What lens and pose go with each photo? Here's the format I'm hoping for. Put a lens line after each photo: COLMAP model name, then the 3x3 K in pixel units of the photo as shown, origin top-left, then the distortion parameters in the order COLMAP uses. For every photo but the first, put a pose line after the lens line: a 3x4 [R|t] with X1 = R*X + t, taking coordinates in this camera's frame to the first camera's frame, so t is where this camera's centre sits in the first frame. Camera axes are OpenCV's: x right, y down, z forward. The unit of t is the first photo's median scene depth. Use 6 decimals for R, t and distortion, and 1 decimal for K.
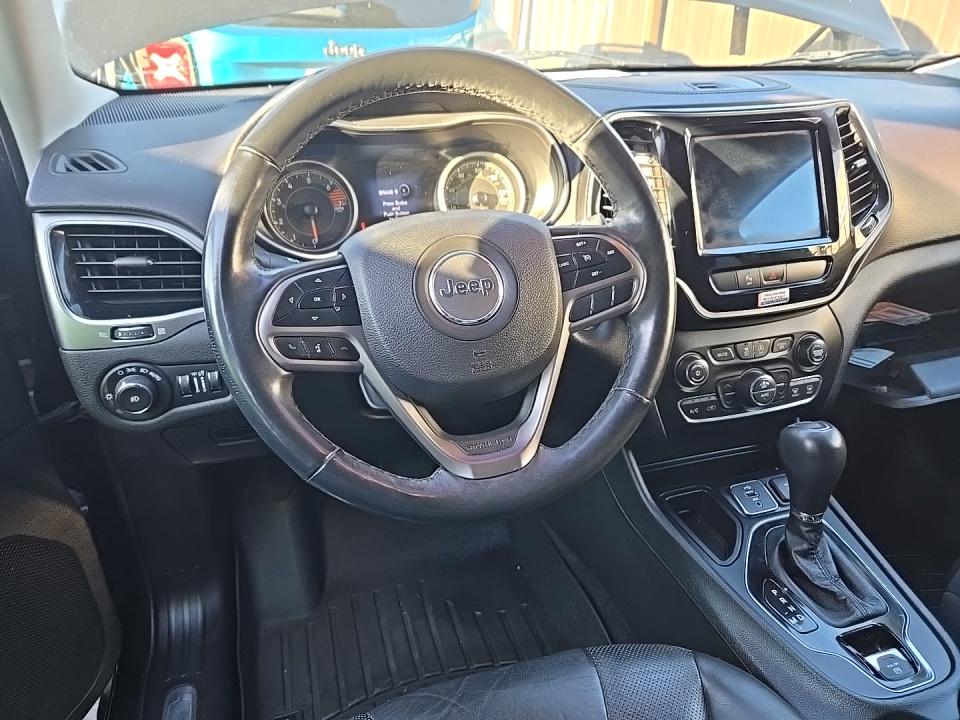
lens RADIAL K [[650.2, 0, 480.0], [0, 650.2, 360.0], [0, 0, 1]] dist [0.061835, -0.055125]
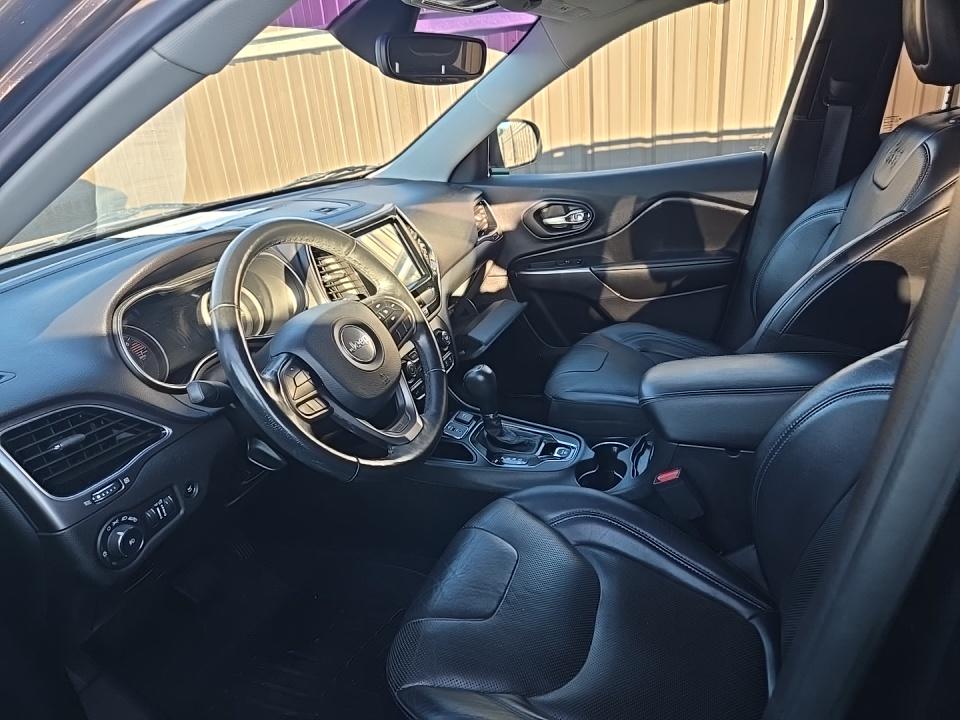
lens RADIAL K [[650.2, 0, 480.0], [0, 650.2, 360.0], [0, 0, 1]] dist [0.061835, -0.055125]
pose [[0.608504, -0.346966, 0.713679, -0.830432], [0.443112, 0.894644, 0.057134, -0.021701], [-0.658312, 0.281473, 0.698139, -0.307445]]
